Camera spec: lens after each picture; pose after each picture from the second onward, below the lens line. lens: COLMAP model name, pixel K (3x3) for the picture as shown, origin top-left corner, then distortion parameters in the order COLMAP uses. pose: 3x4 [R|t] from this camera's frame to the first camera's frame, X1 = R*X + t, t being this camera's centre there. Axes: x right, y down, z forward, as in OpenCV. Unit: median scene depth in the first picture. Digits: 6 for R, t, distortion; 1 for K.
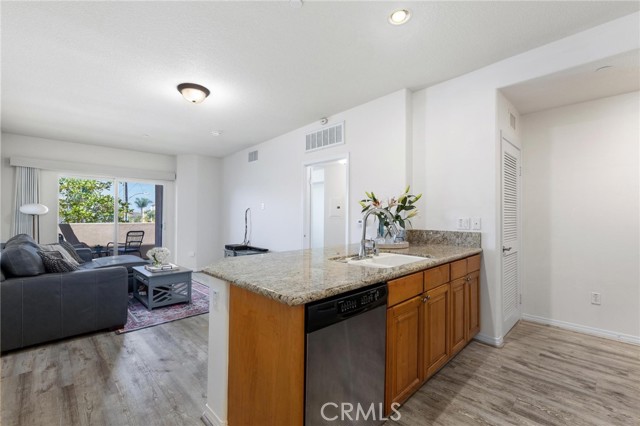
lens RADIAL K [[280.2, 0, 319.7], [0, 280.2, 215.1], [0, 0, 1]] dist [0.001825, -0.000505]
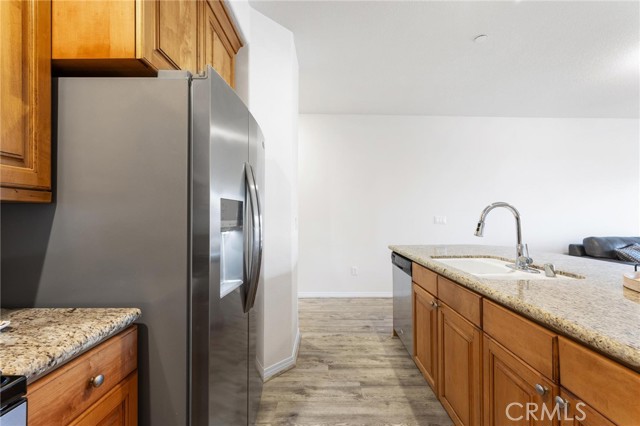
lens RADIAL K [[271.6, 0, 316.0], [0, 271.6, 214.5], [0, 0, 1]] dist [0.002324, -0.000254]
pose [[-0.713395, -0.005221, -0.700743, 0.851405], [0.003346, 0.999935, -0.010857, 0.010971], [0.700755, -0.010089, -0.713331, 0.902534]]
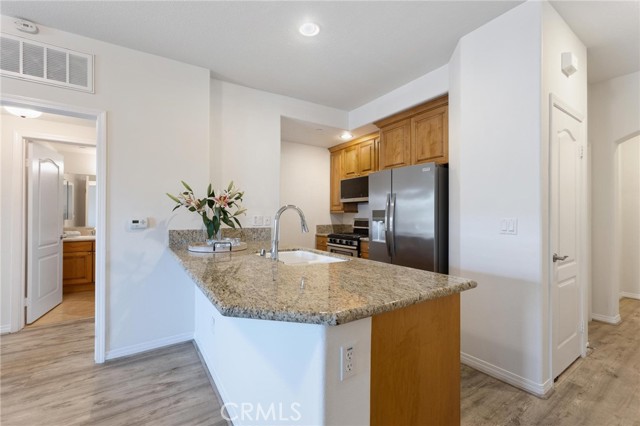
lens RADIAL K [[271.6, 0, 320.9], [0, 271.6, 214.8], [0, 0, 1]] dist [0.002324, -0.000254]
pose [[0.182717, -0.000470, 0.983165, -0.535533], [-0.006921, 0.999974, 0.001764, 0.003016], [-0.983141, -0.007127, 0.182709, 0.553967]]
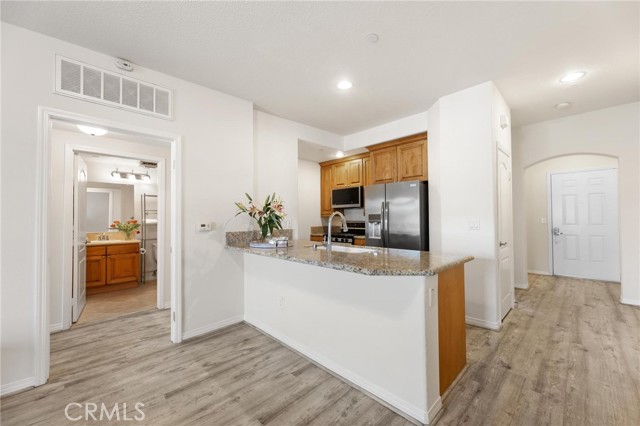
lens RADIAL K [[254.5, 0, 320.9], [0, 254.5, 214.4], [0, 0, 1]] dist [0.000928, 0.000428]
pose [[-0.003382, 0.012166, 0.999920, -0.778330], [0.002621, 0.999923, -0.012157, 0.000956], [-0.999991, 0.002580, -0.003414, 0.826892]]
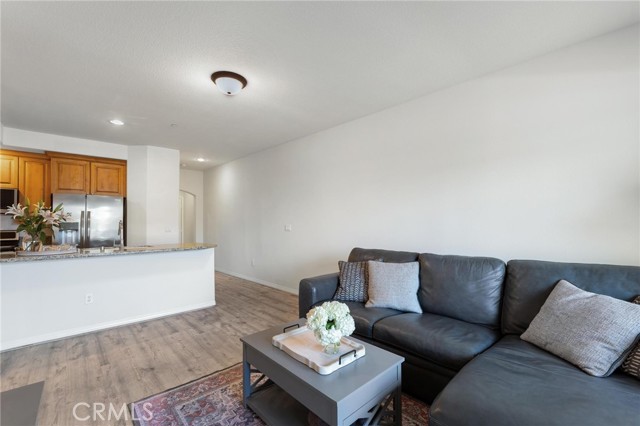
lens RADIAL K [[271.6, 0, 321.8], [0, 271.6, 215.1], [0, 0, 1]] dist [0.002324, -0.000254]
pose [[-0.999767, 0.006984, 0.020435, -0.846635], [0.006279, 0.999390, -0.034352, 0.004289], [-0.020663, -0.034215, -0.999201, 2.060896]]
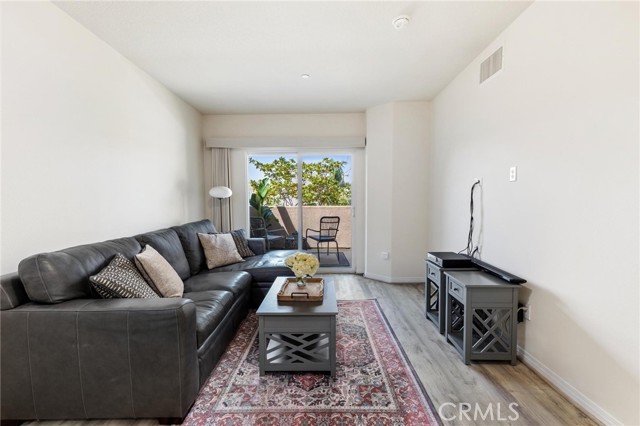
lens RADIAL K [[289.6, 0, 317.8], [0, 289.6, 214.1], [0, 0, 1]] dist [0.004037, 0.000134]
pose [[0.705391, 0.031325, -0.708126, -0.181597], [0.012221, 0.998337, 0.056337, 0.001072], [0.708713, -0.048394, 0.703835, 0.886611]]
